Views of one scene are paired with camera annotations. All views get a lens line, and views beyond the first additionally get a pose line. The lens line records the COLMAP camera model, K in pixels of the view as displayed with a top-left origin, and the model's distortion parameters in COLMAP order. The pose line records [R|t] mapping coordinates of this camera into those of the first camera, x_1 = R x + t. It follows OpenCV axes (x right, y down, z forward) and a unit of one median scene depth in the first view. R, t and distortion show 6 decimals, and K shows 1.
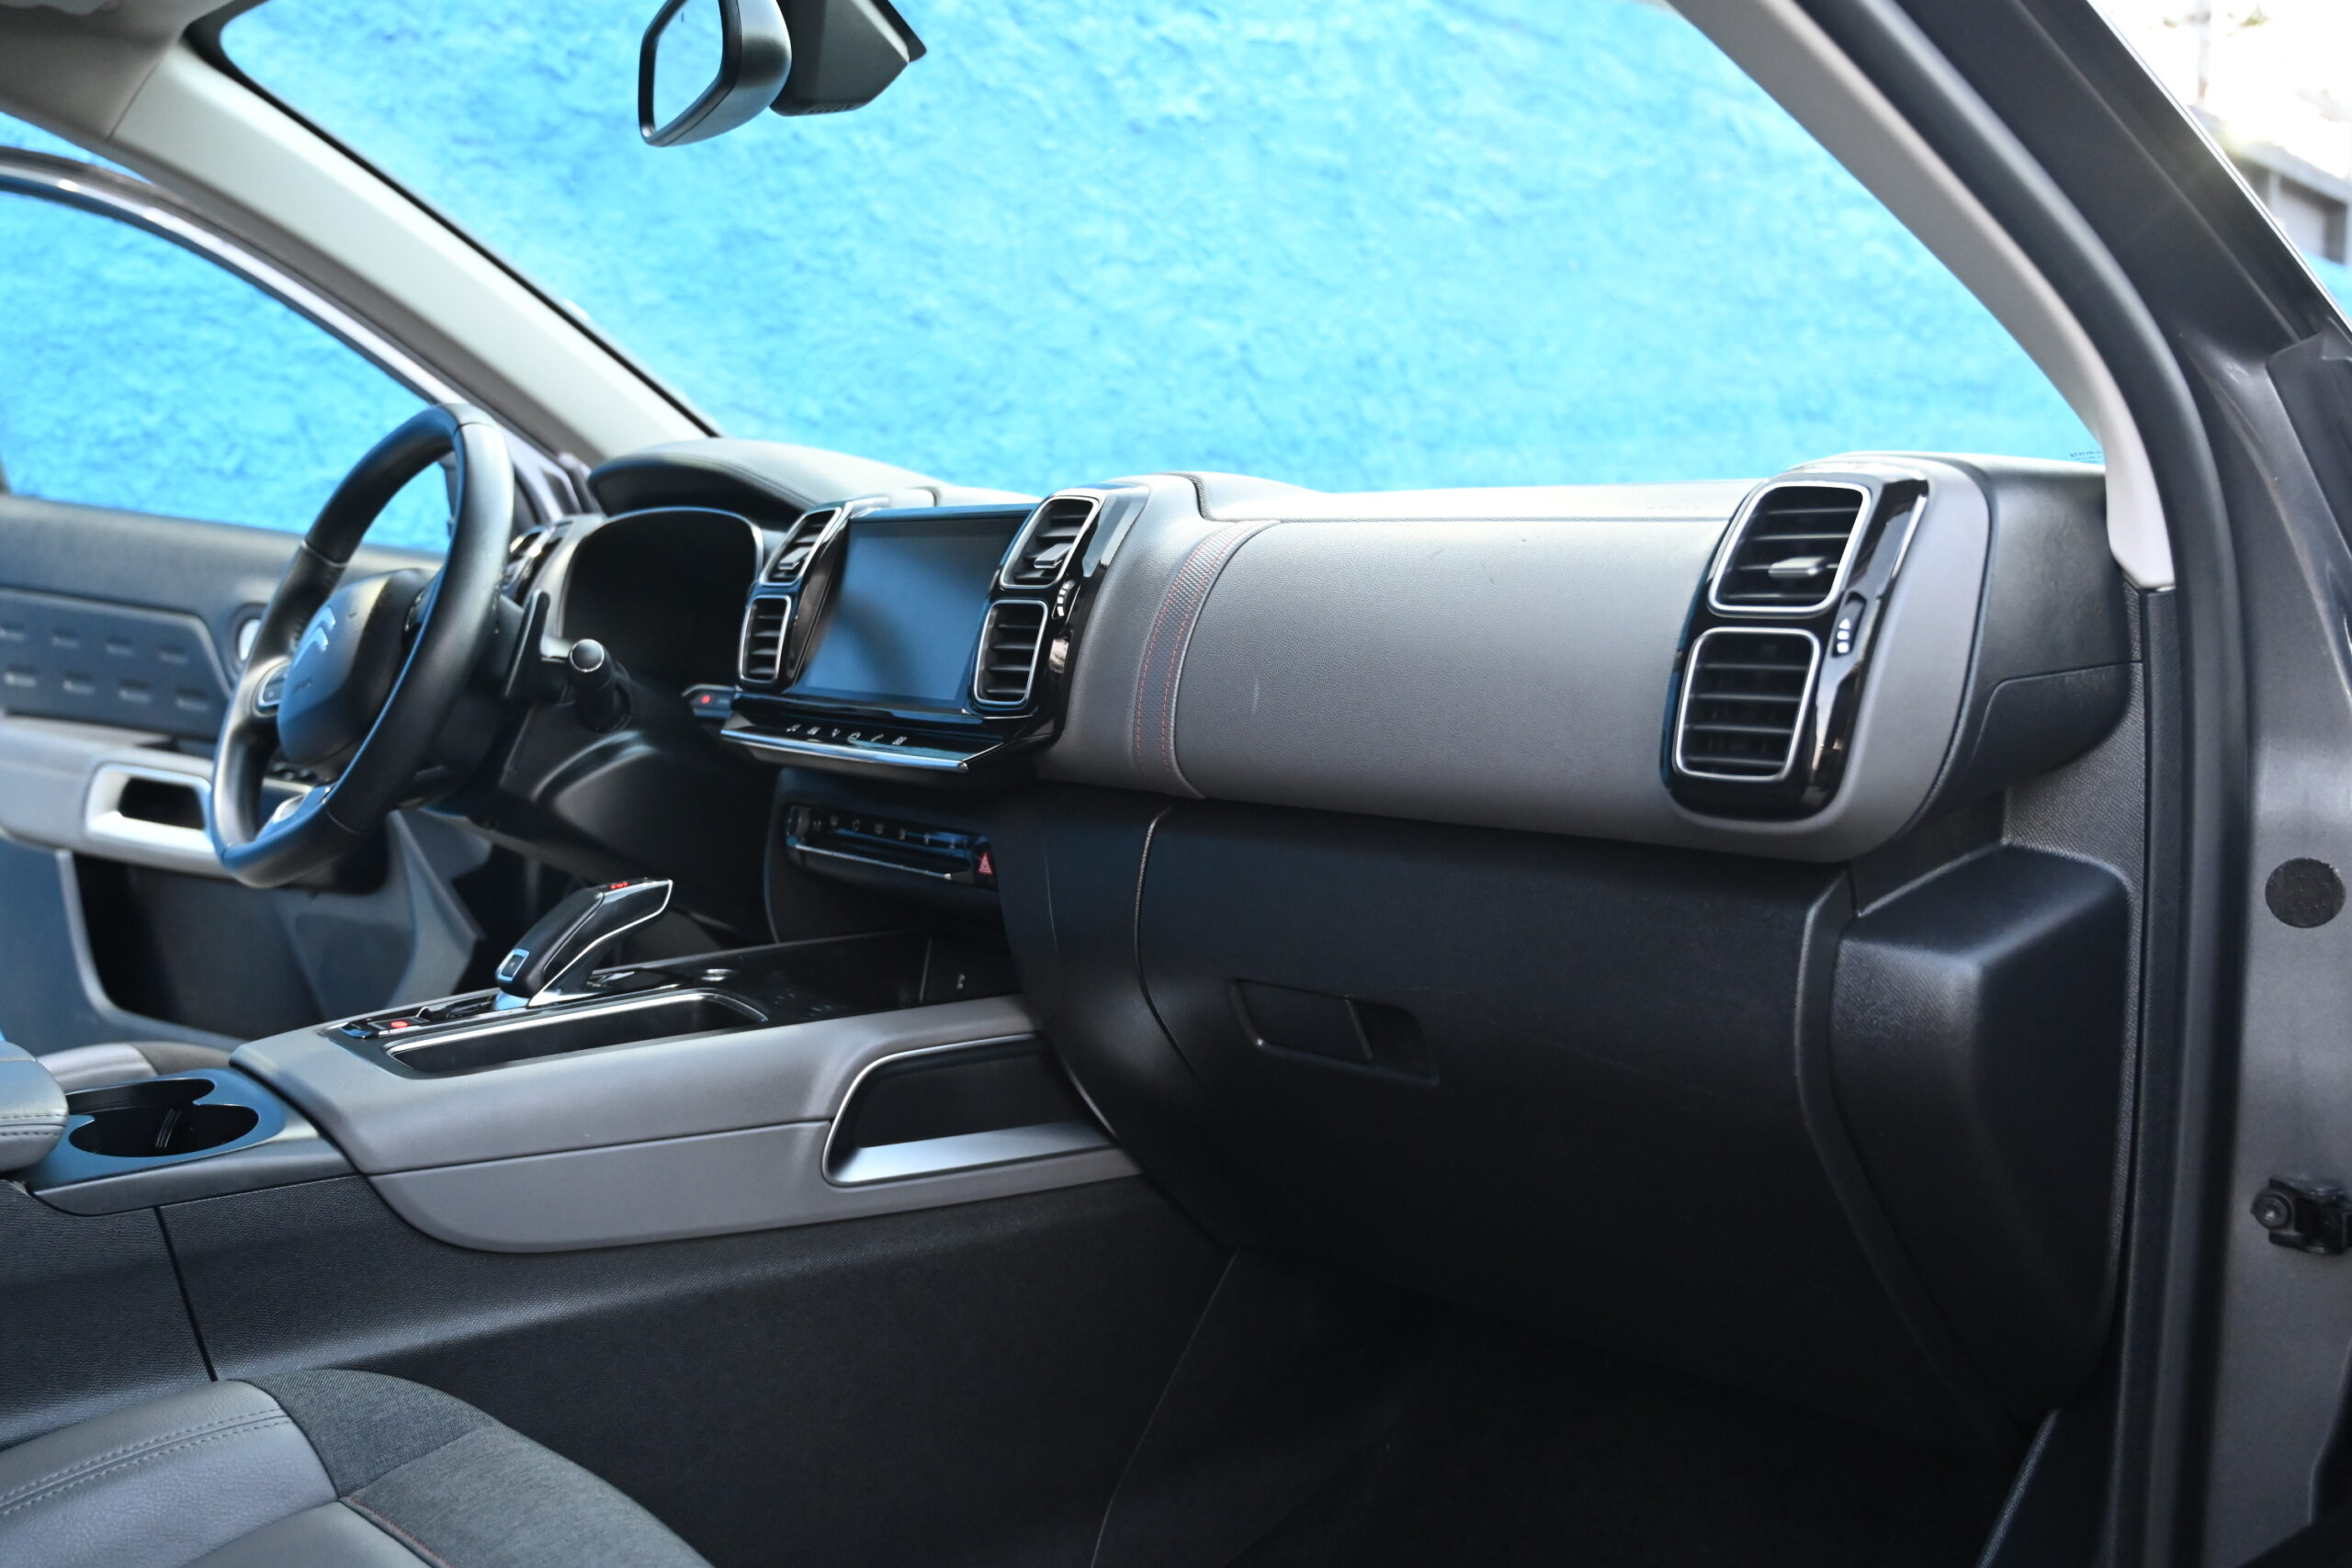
lens RADIAL K [[2030.0, 0, 1176.9], [0, 2030.0, 790.2], [0, 0, 1]] dist [0.002349, -0.004486]
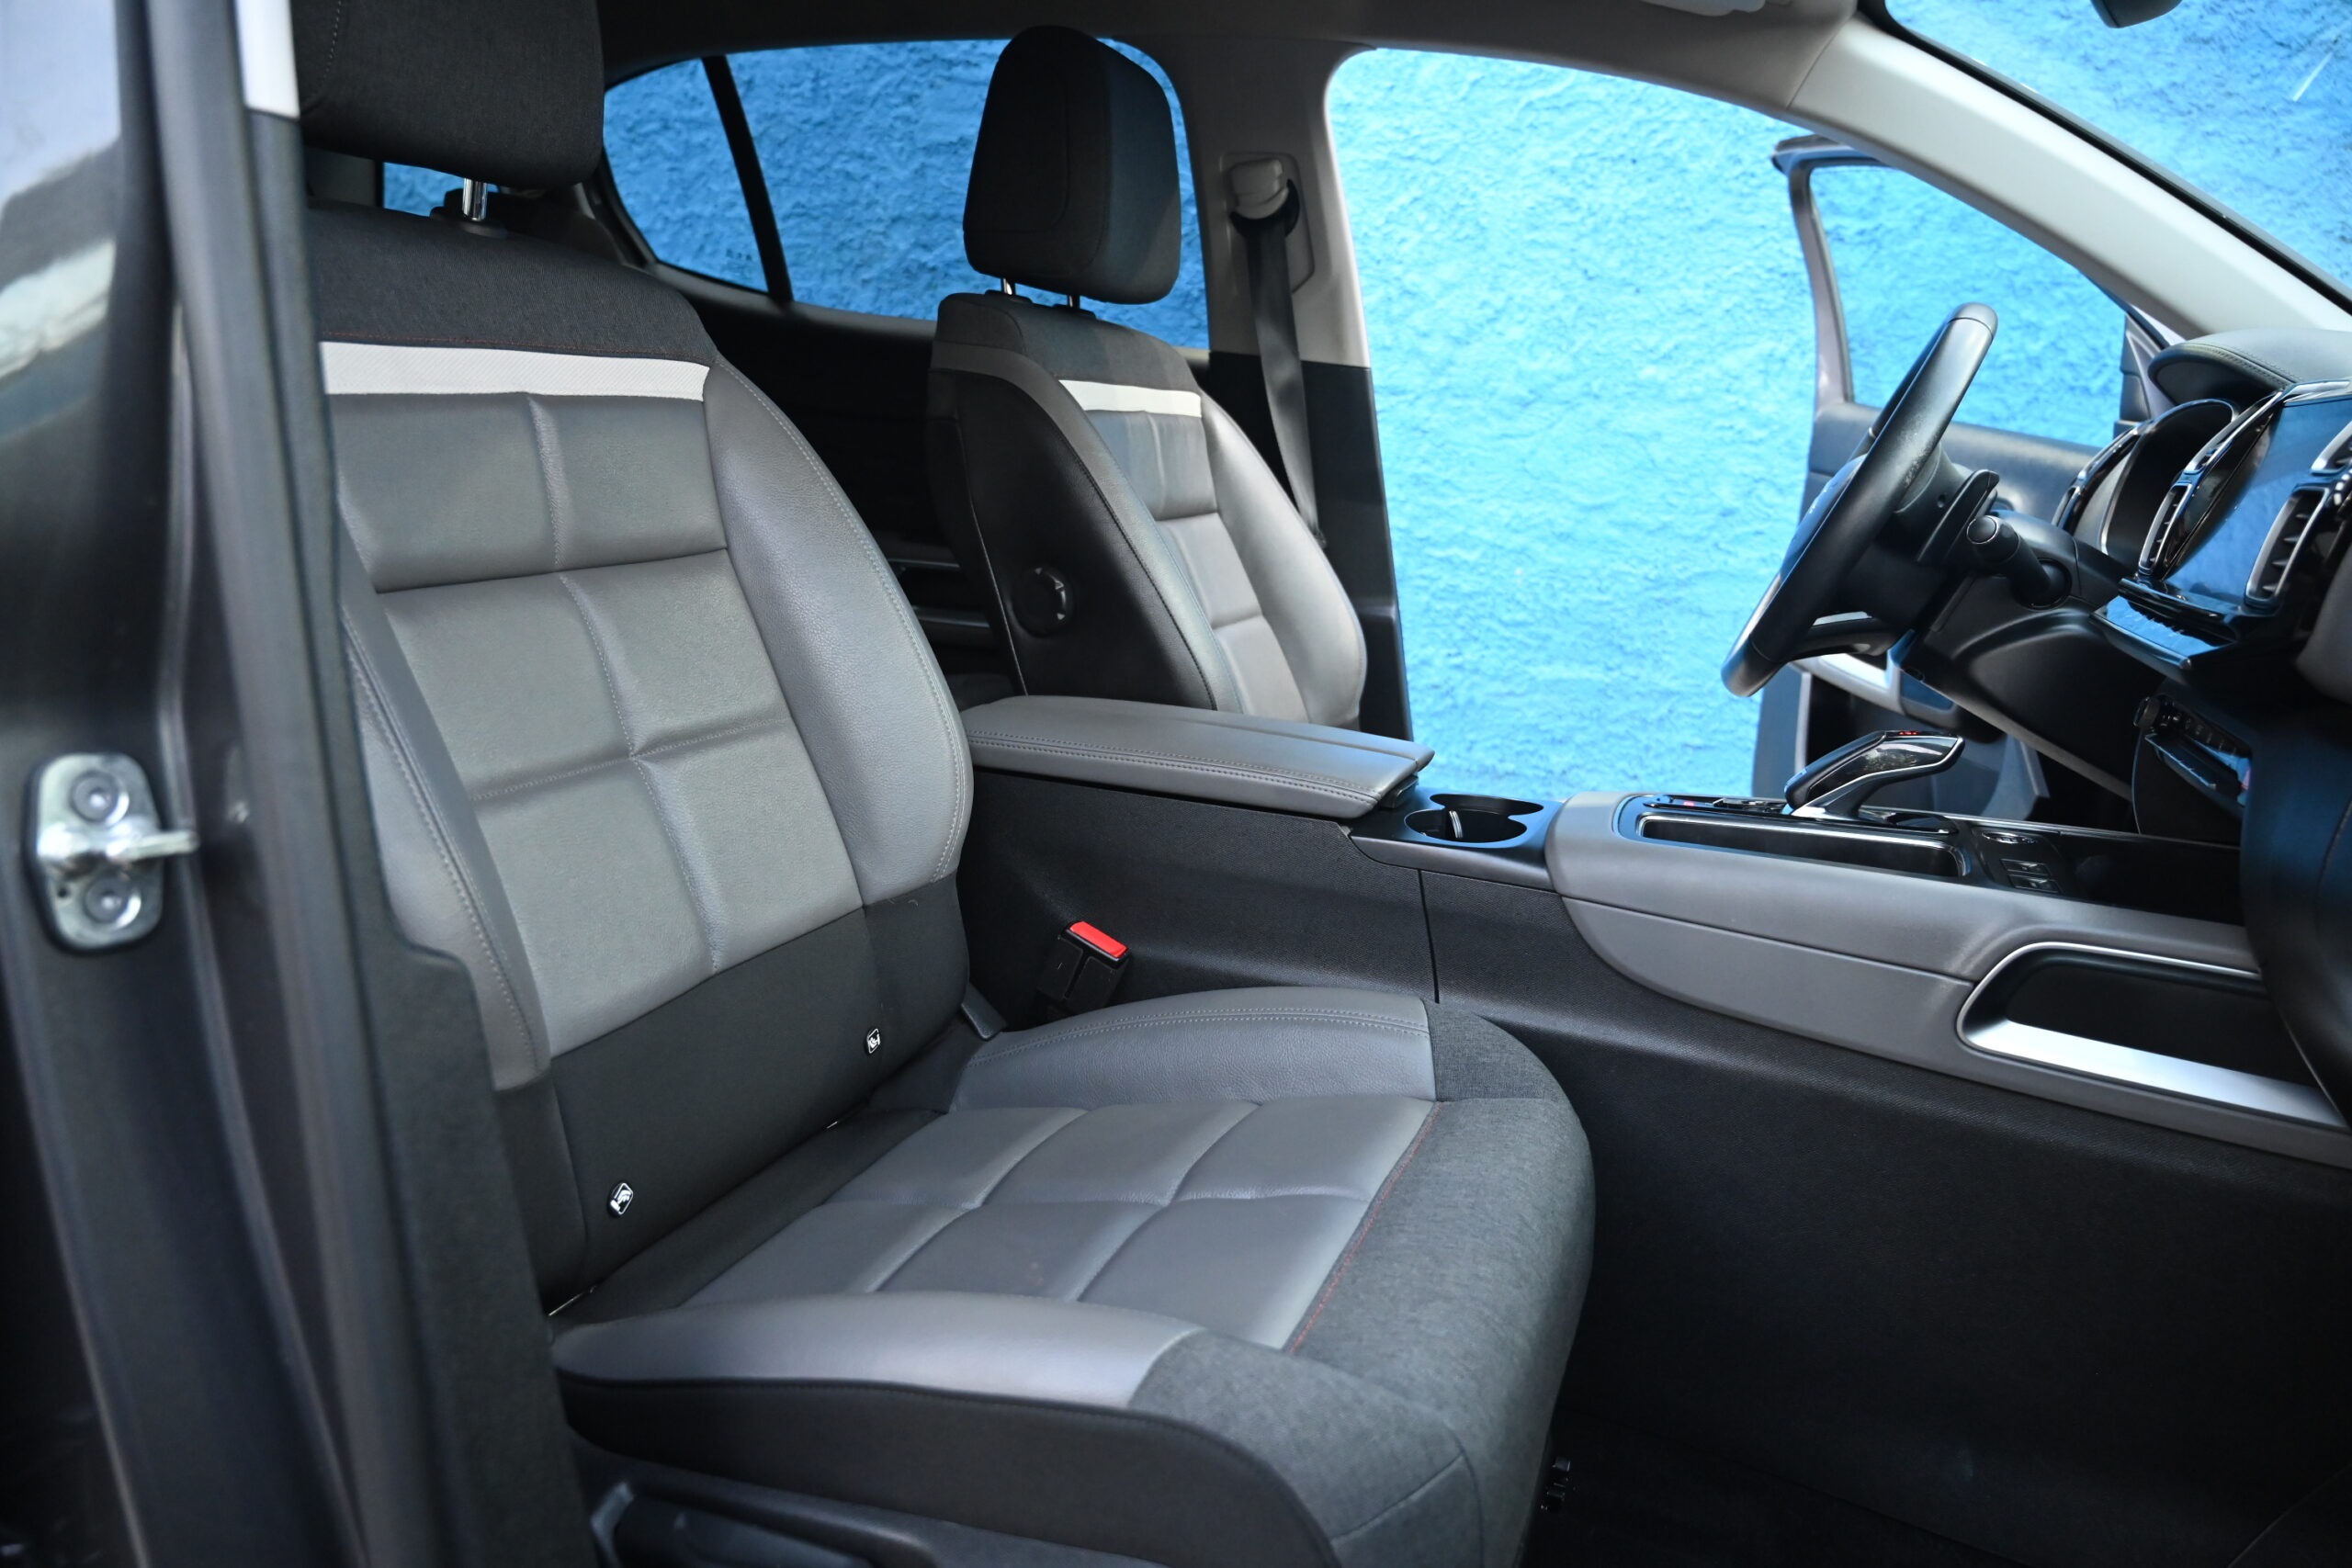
lens RADIAL K [[1592.2, 0, 1177.6], [0, 1592.2, 774.9], [0, 0, 1]] dist [0.008193, -0.000925]
pose [[0.470997, 0.199447, -0.859292, 0.131299], [-0.140913, 0.978607, 0.149903, -0.002399], [0.870807, 0.050481, 0.489026, 0.101215]]
